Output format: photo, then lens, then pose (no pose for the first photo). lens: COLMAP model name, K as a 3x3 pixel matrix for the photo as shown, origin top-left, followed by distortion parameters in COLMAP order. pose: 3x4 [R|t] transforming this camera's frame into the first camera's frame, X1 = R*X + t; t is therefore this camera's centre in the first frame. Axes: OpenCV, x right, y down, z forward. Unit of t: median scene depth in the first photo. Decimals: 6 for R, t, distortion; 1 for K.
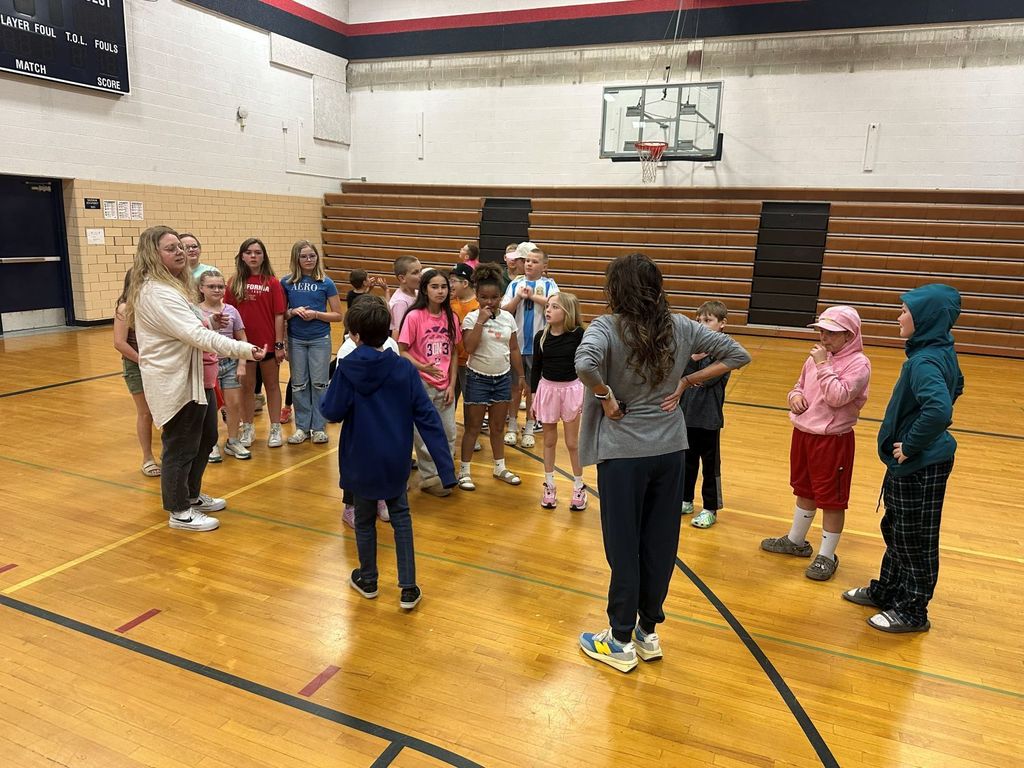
lens RADIAL K [[752.6, 0, 511.9], [0, 752.6, 397.0], [0, 0, 1]] dist [0.001751, -0.002826]
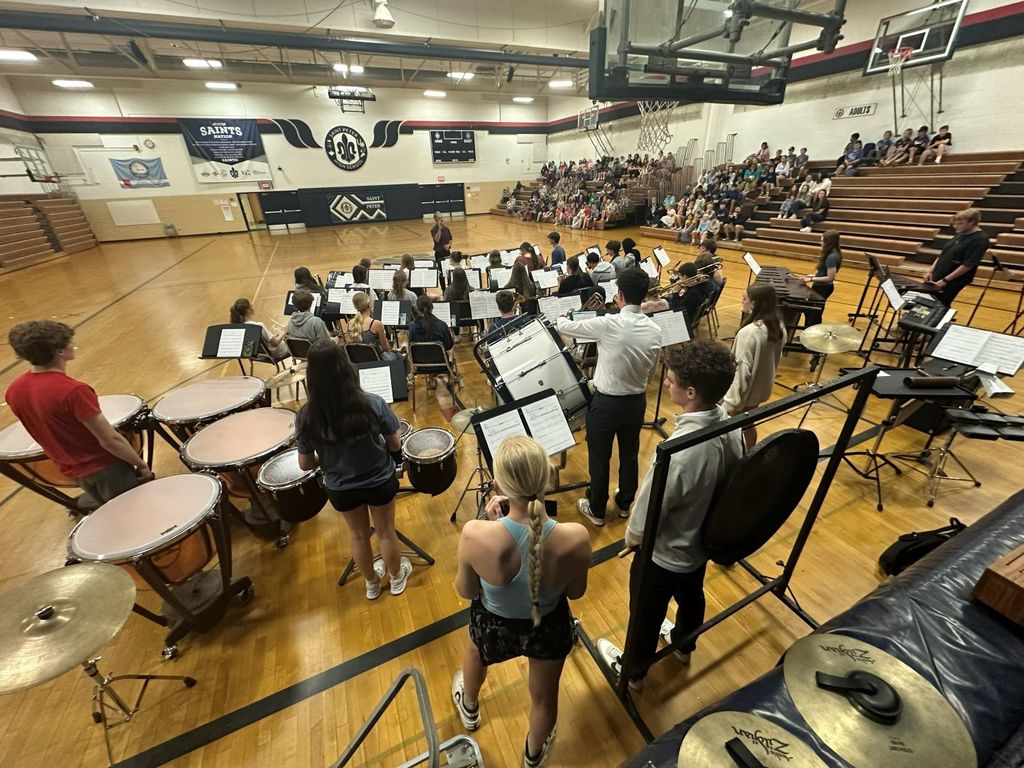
lens RADIAL K [[412.9, 0, 512.0], [0, 412.9, 384.0], [0, 0, 1]] dist [-0.001524, -0.000238]
pose [[0.751162, 0.234931, -0.616897, 1.426702], [-0.081143, 0.960301, 0.266905, 0.198769], [0.655111, -0.150432, 0.740405, -0.864445]]
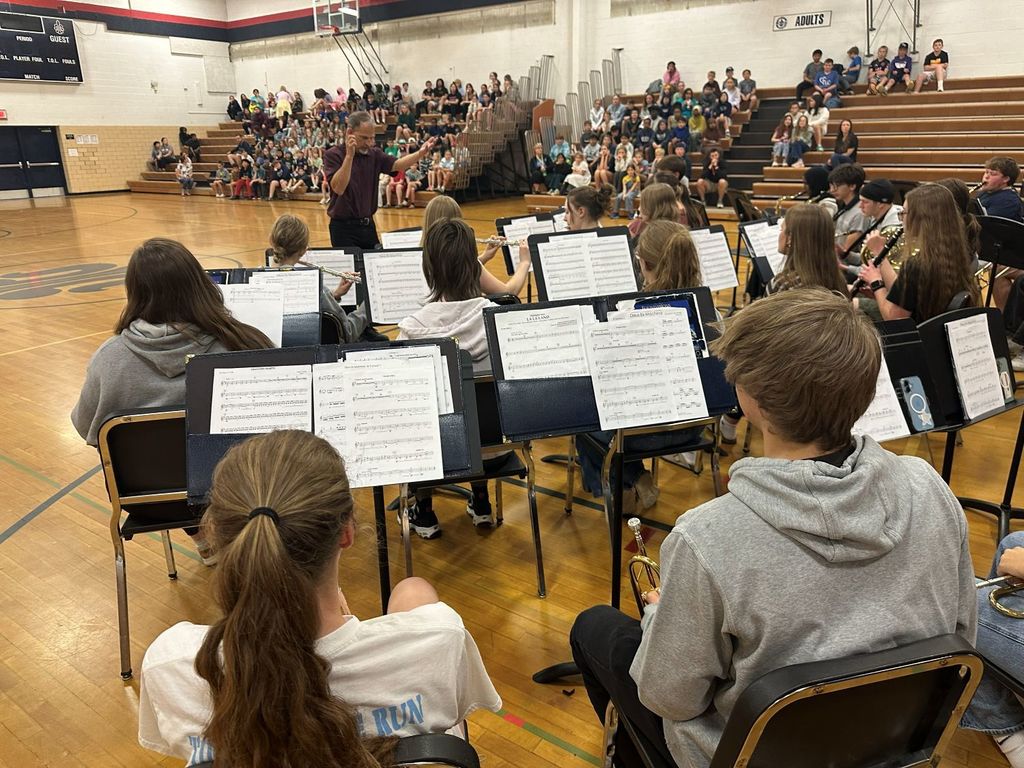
lens RADIAL K [[757.1, 0, 512.0], [0, 757.1, 384.0], [0, 0, 1]] dist [0.004259, -0.004970]
pose [[0.978807, 0.008166, -0.204622, 1.030502], [0.009939, 0.996133, 0.087299, 0.246741], [0.204543, -0.087482, 0.974940, -0.835057]]
